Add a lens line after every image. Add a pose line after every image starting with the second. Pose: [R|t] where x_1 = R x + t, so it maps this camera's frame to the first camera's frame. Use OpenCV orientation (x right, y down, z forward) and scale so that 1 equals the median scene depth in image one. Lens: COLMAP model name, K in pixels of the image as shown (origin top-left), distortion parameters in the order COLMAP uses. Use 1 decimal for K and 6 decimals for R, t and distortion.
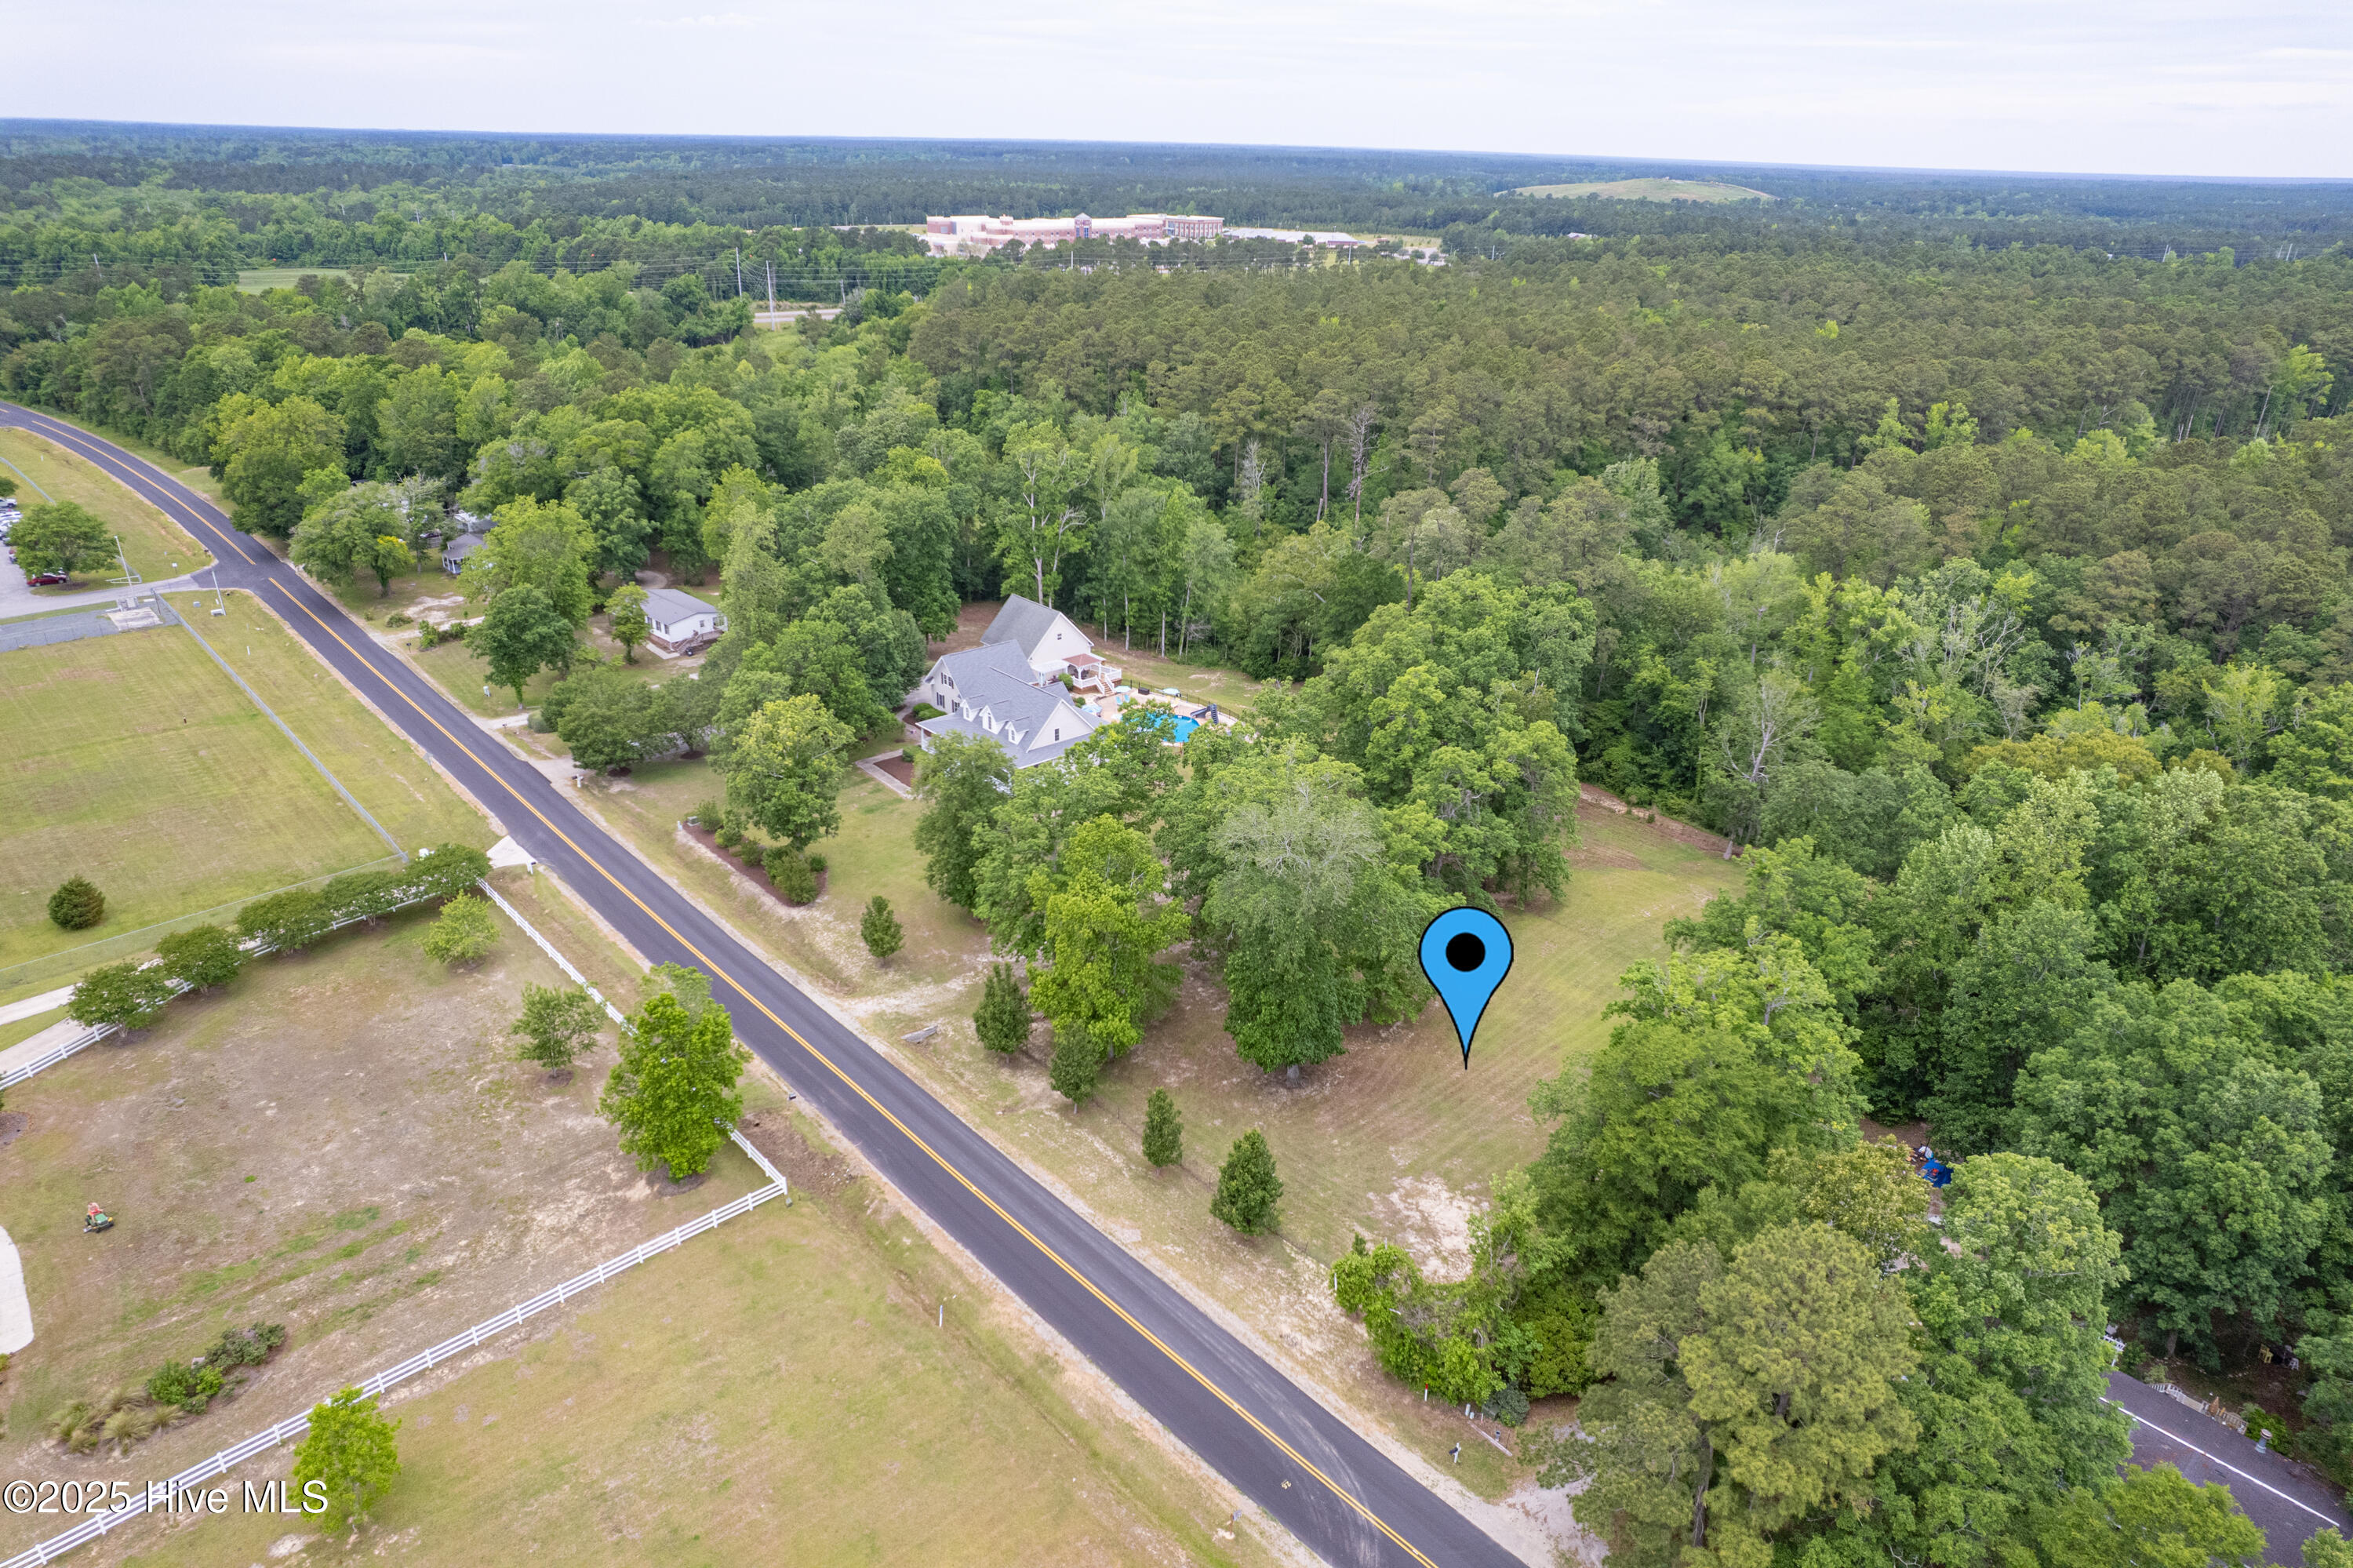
lens RADIAL K [[1471.9, 0, 1190.5], [0, 1471.9, 781.2], [0, 0, 1]] dist [-0.071161, 0.059566]
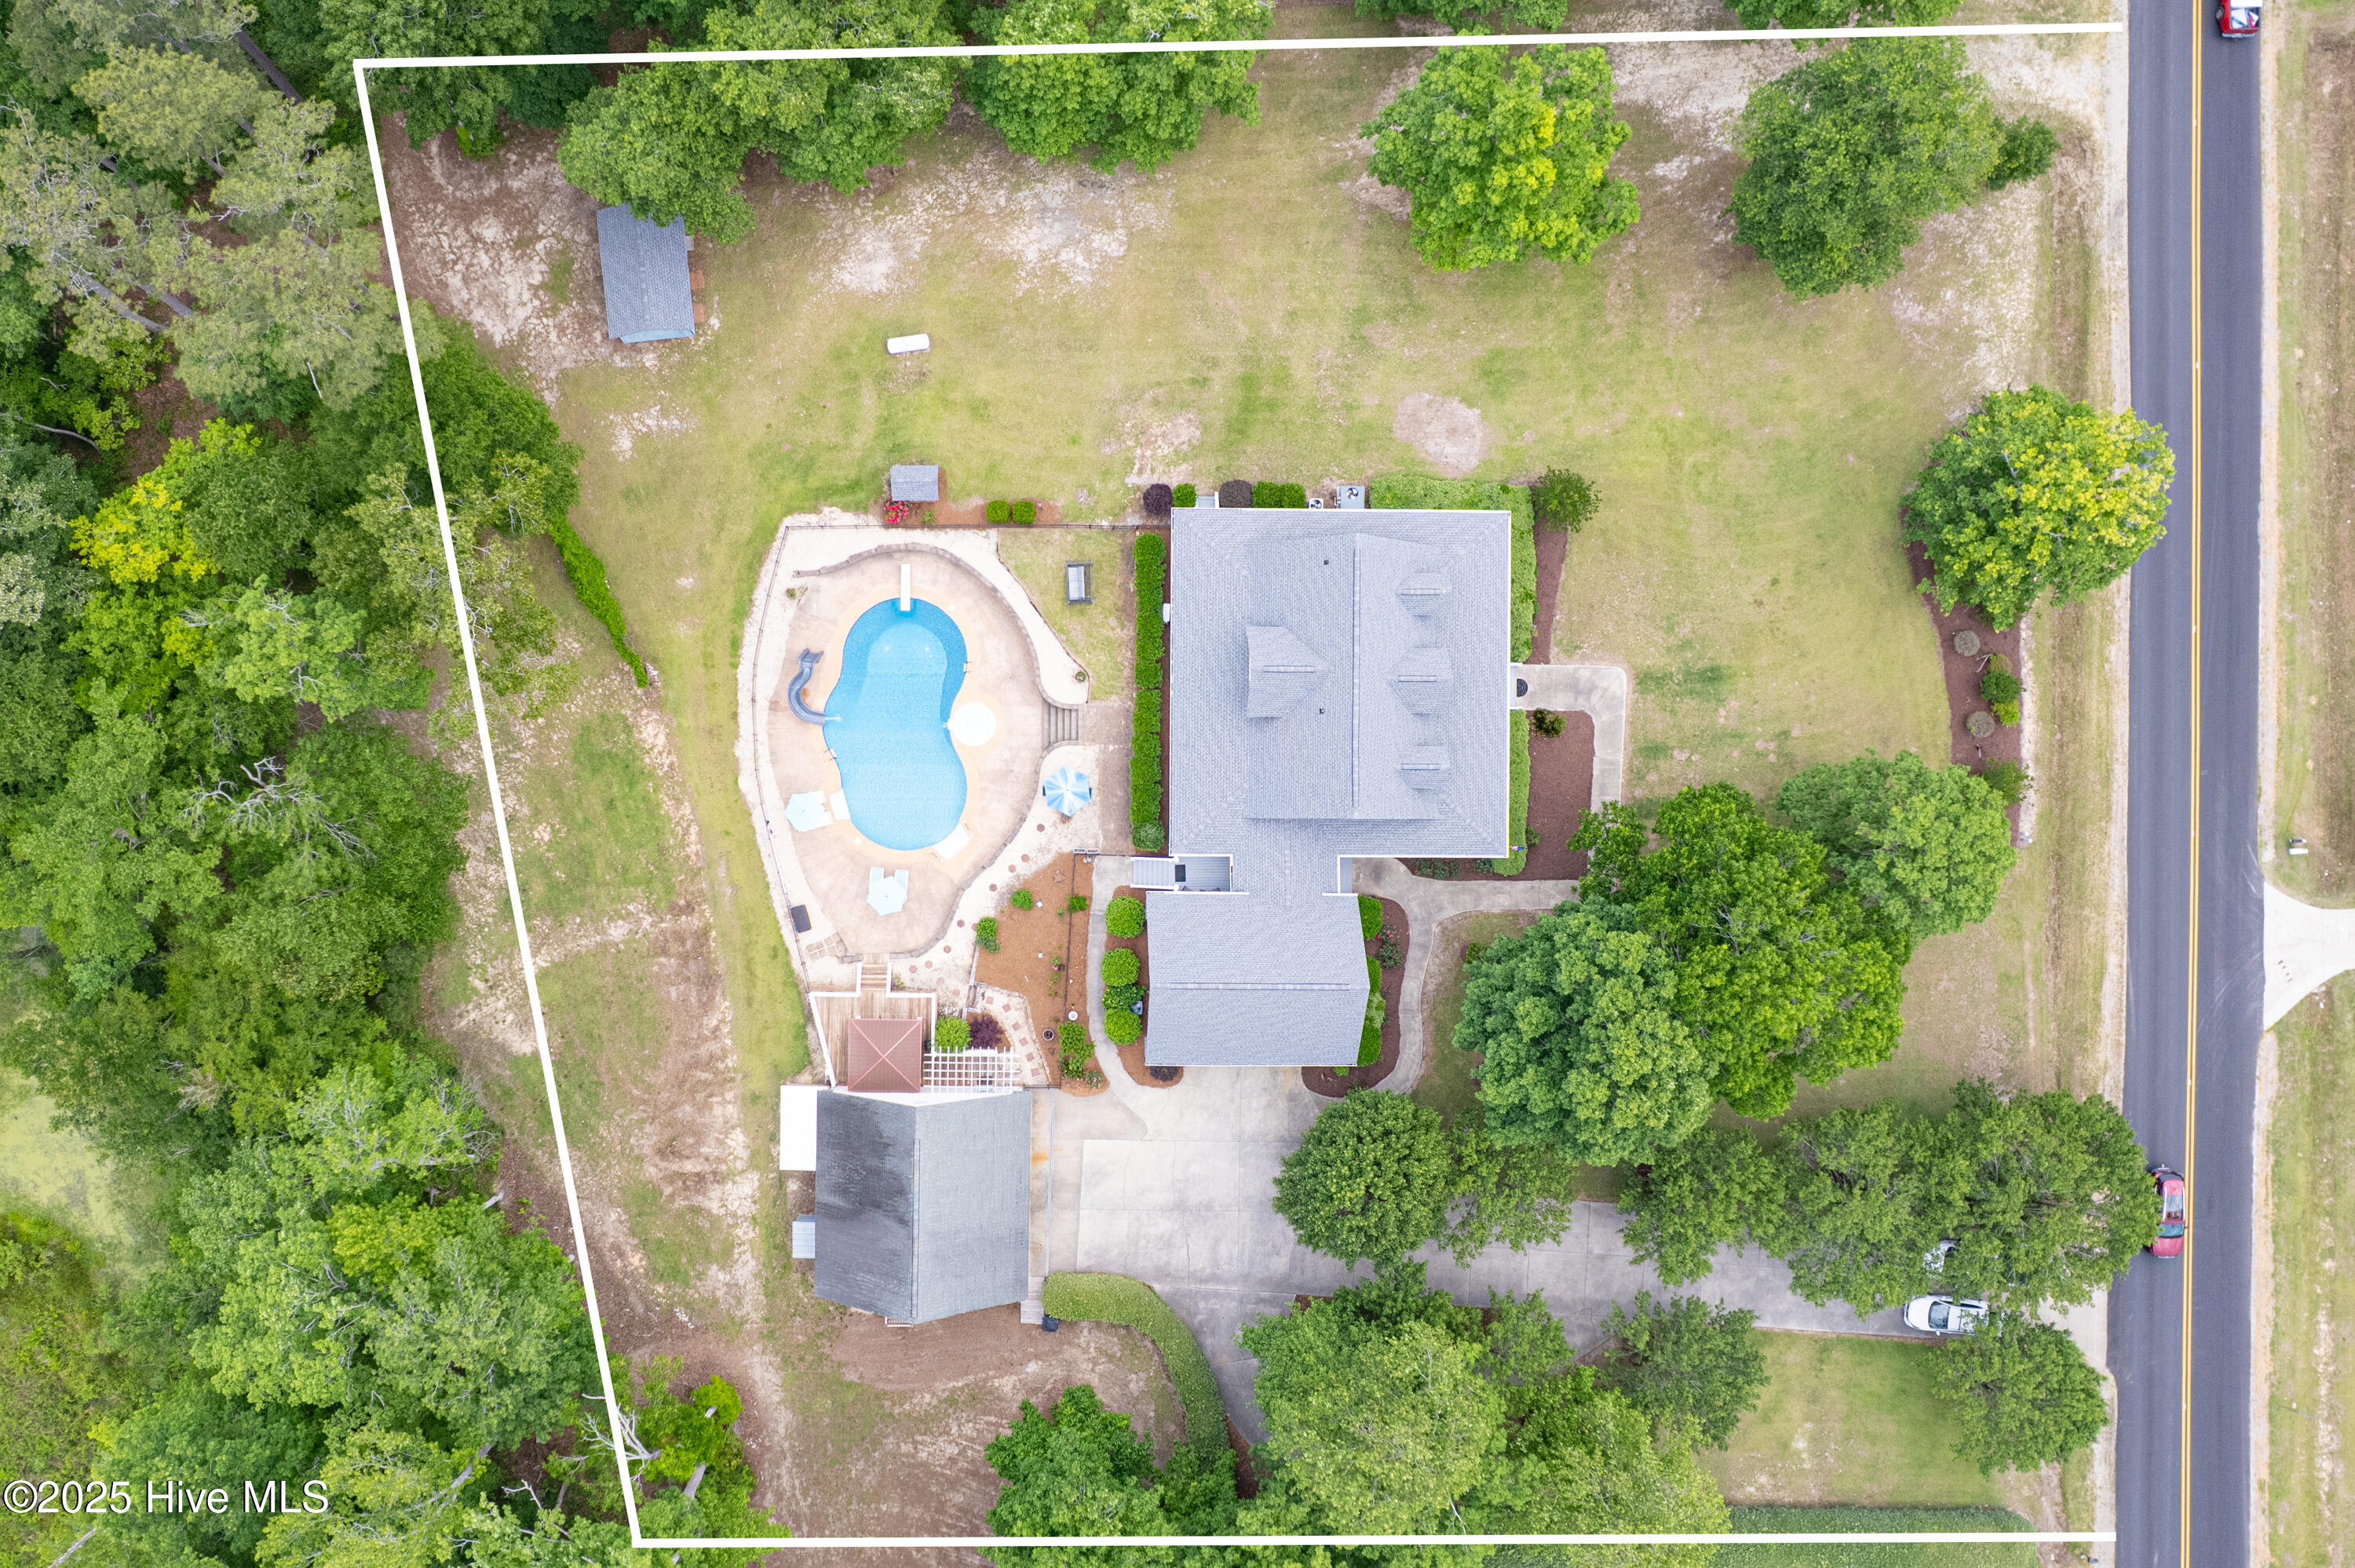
lens RADIAL K [[1472.9, 0, 1191.5], [0, 1472.9, 781.2], [0, 0, 1]] dist [-0.071161, 0.059566]
pose [[-0.733678, -0.678965, -0.026895, -0.061264], [0.253736, -0.310471, 0.916093, -0.325260], [-0.630345, 0.665293, 0.400063, 0.601907]]
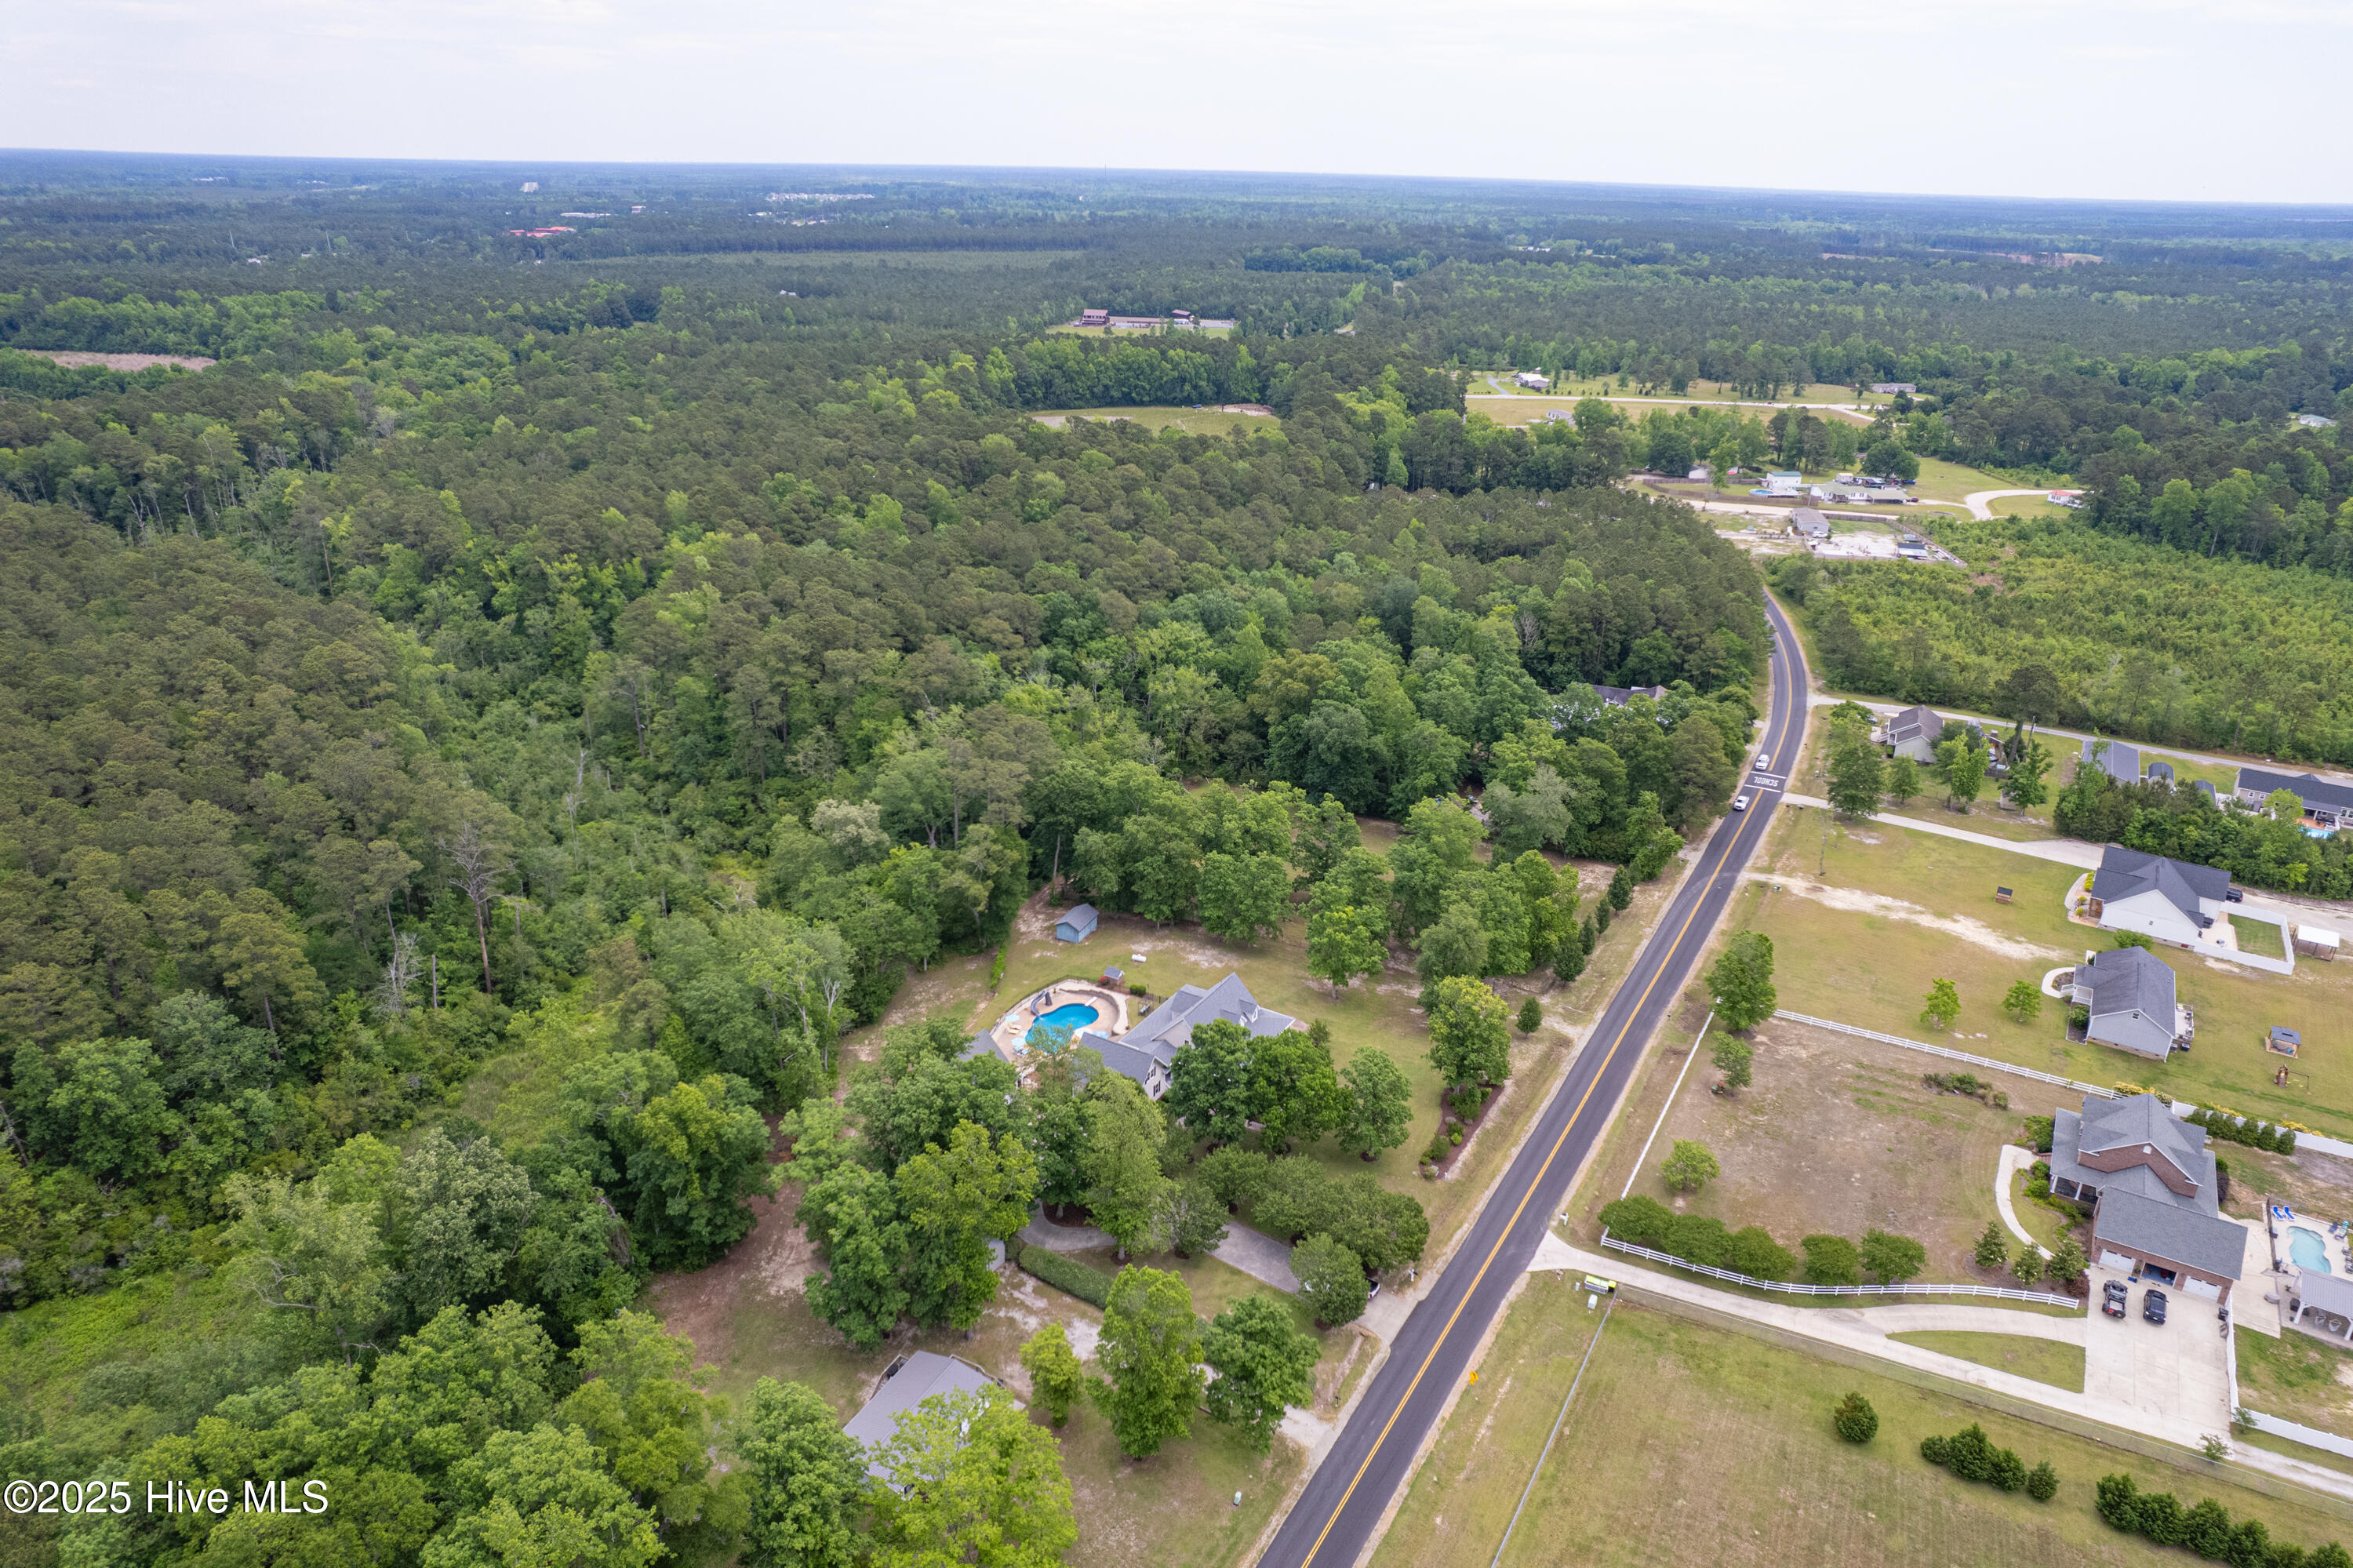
lens RADIAL K [[1471.9, 0, 1190.5], [0, 1471.9, 781.2], [0, 0, 1]] dist [-0.071161, 0.059566]
pose [[-0.290832, -0.375450, 0.880031, -0.751744], [0.382480, 0.797474, 0.466630, -0.530375], [-0.876998, 0.472305, -0.088329, 0.705752]]
